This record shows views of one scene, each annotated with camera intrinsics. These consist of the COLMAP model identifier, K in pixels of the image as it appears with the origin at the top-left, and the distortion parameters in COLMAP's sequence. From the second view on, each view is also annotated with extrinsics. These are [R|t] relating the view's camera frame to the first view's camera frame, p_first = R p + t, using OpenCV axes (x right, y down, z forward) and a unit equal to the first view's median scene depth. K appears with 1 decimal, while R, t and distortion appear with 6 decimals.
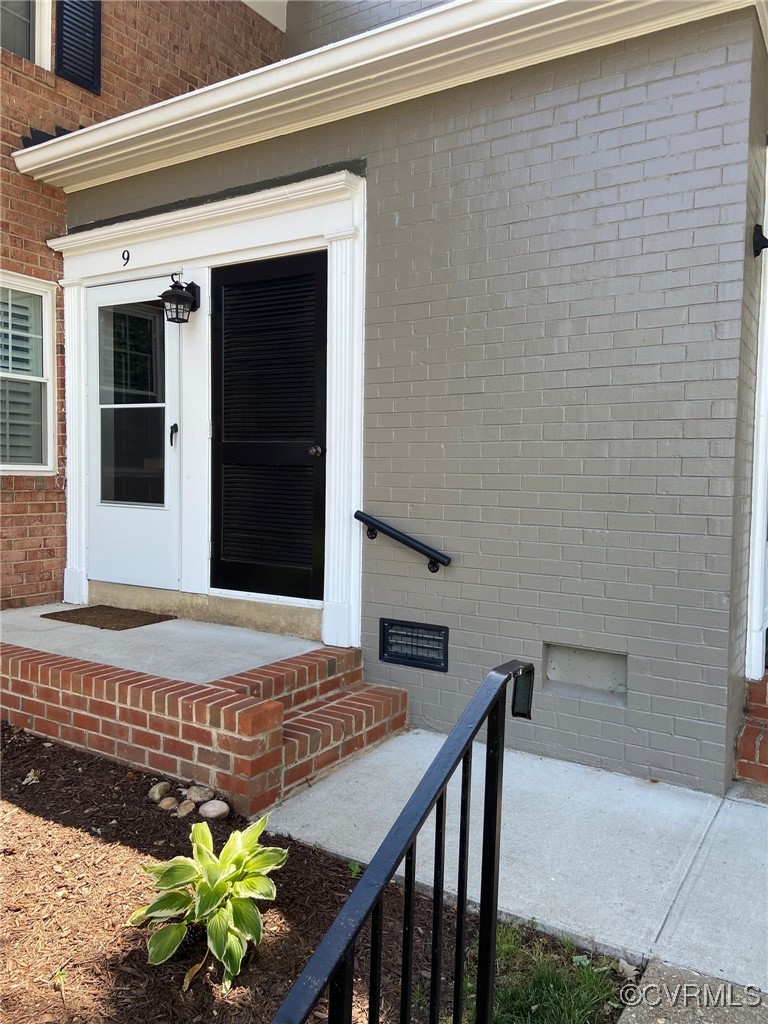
lens RADIAL K [[769.3, 0, 394.5], [0, 769.3, 511.1], [0, 0, 1]] dist [0.099462, -0.125959]
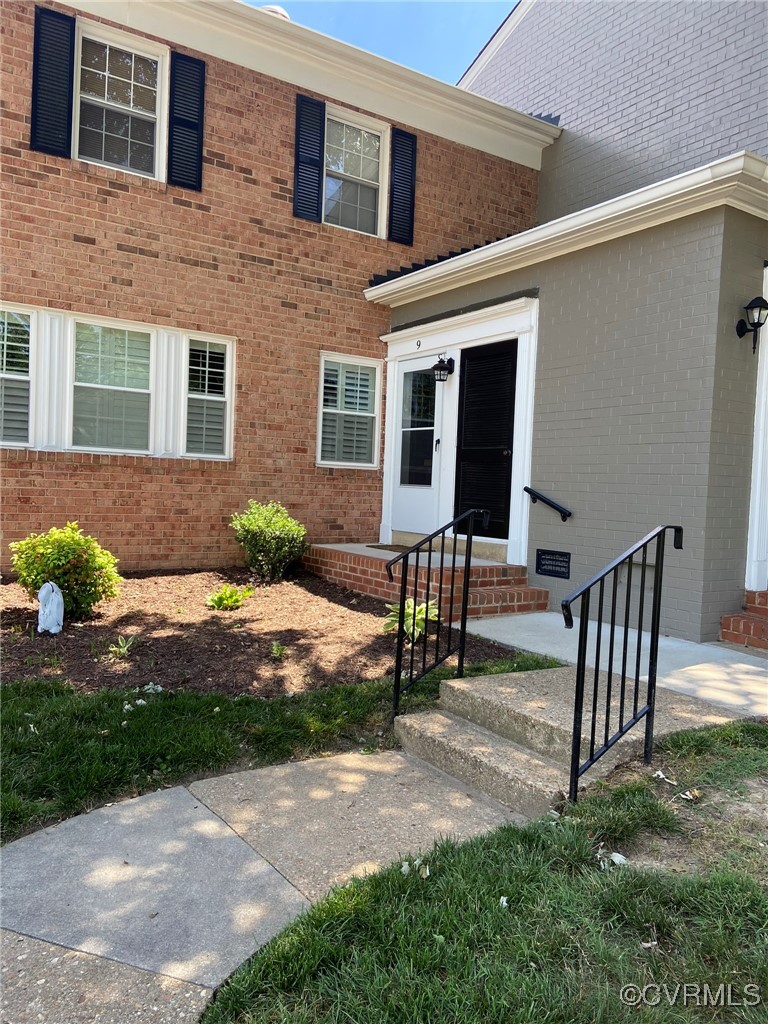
lens RADIAL K [[769.3, 0, 385.1], [0, 769.3, 513.2], [0, 0, 1]] dist [0.099462, -0.125959]
pose [[0.906874, 0.032895, -0.420115, 0.338341], [-0.042940, 0.998973, -0.014471, 0.083793], [0.419208, 0.031163, 0.907355, -0.608588]]
